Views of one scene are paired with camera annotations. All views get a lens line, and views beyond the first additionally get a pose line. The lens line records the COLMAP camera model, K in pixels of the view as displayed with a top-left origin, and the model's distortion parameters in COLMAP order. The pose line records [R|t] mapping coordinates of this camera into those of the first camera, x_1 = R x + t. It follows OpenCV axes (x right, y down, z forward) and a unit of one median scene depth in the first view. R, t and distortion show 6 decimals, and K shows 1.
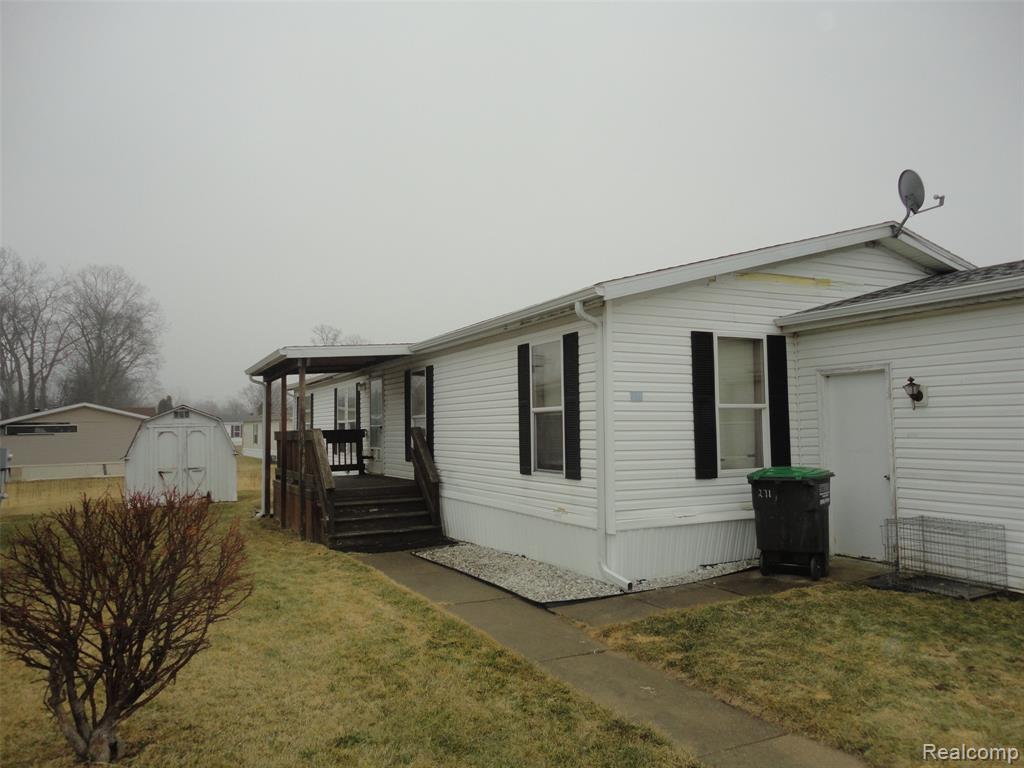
lens RADIAL K [[748.4, 0, 512.2], [0, 748.4, 371.5], [0, 0, 1]] dist [0.003071, 0.000747]
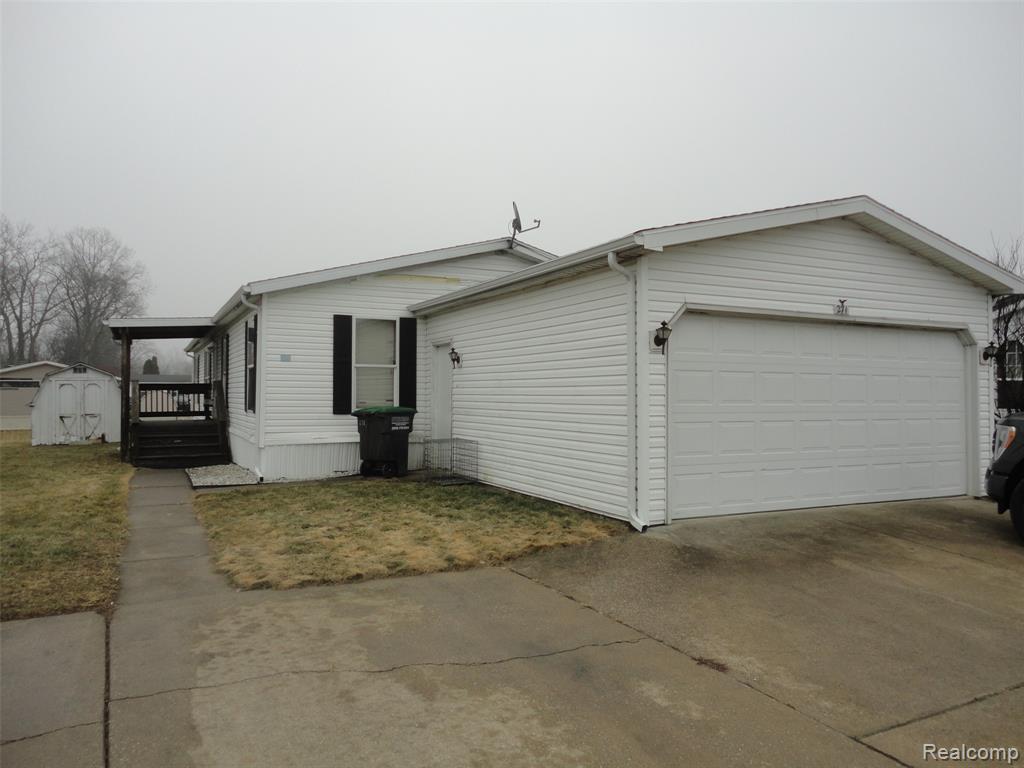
lens RADIAL K [[748.4, 0, 512.2], [0, 748.4, 371.5], [0, 0, 1]] dist [0.003071, 0.000747]
pose [[0.999881, 0.014924, -0.004026, 0.265343], [-0.014724, 0.998839, 0.045862, -0.006401], [0.004706, -0.045797, 0.998940, -0.211553]]
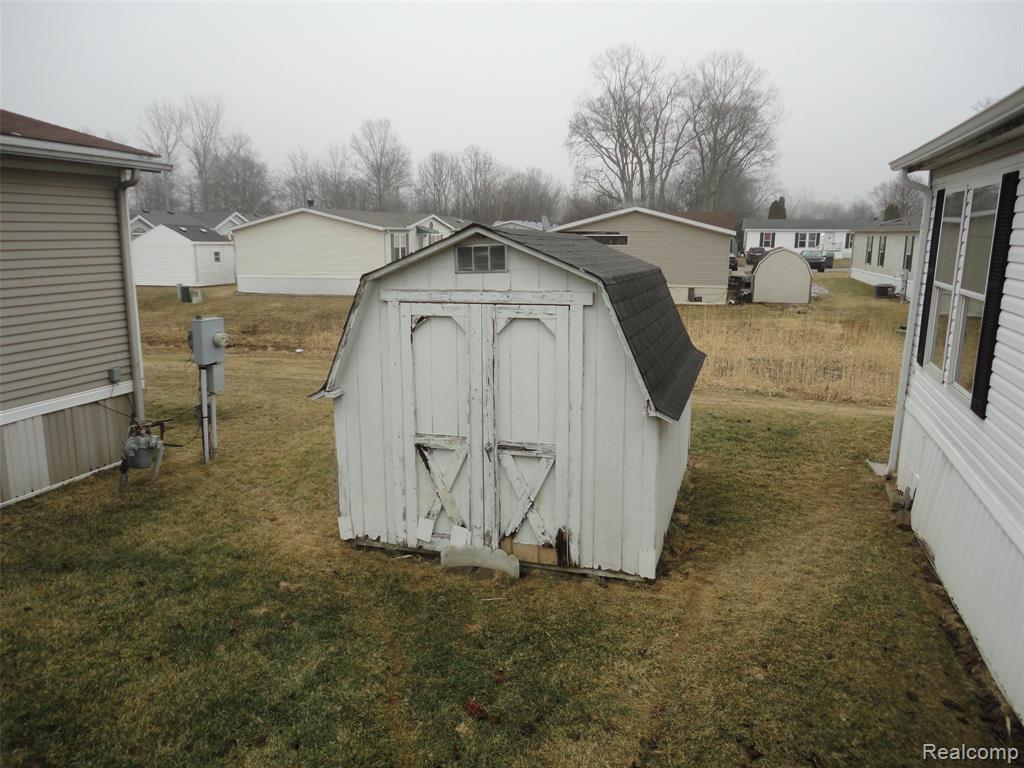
lens RADIAL K [[748.4, 0, 512.2], [0, 748.4, 371.5], [0, 0, 1]] dist [0.003071, 0.000747]
pose [[0.705746, 0.150518, -0.692291, -0.229818], [0.033891, 0.968879, 0.245203, 0.029651], [0.707654, -0.196513, 0.678681, 0.807671]]
